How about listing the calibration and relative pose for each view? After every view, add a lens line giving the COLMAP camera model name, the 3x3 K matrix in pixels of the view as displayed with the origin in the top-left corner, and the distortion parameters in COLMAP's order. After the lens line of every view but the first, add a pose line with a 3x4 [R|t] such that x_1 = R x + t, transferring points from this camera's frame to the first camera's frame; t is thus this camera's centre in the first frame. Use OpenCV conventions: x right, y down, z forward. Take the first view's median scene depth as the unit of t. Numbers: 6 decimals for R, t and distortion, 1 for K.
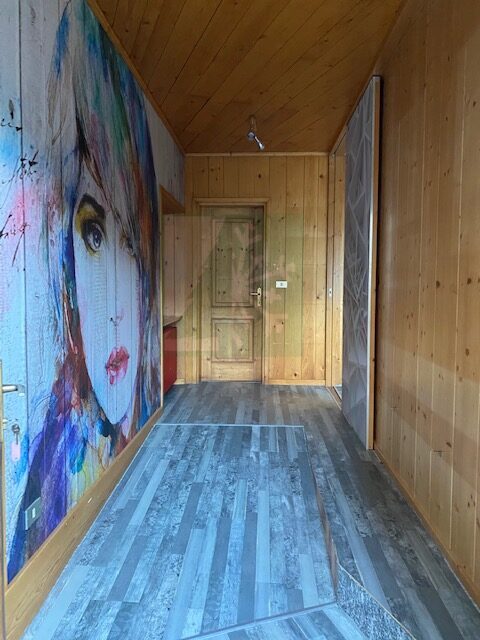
lens RADIAL K [[479.8, 0, 234.9], [0, 479.8, 317.4], [0, 0, 1]] dist [0.056414, -0.055556]
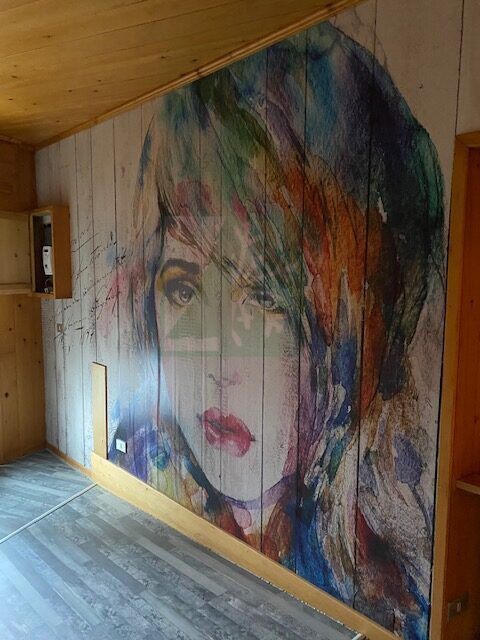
lens RADIAL K [[479.8, 0, 234.9], [0, 479.8, 317.4], [0, 0, 1]] dist [0.056414, -0.055556]
pose [[-0.690442, 0.078260, -0.719142, 0.439679], [-0.049639, 0.986662, 0.155031, -0.297535], [0.721682, 0.142737, -0.677348, 1.900237]]
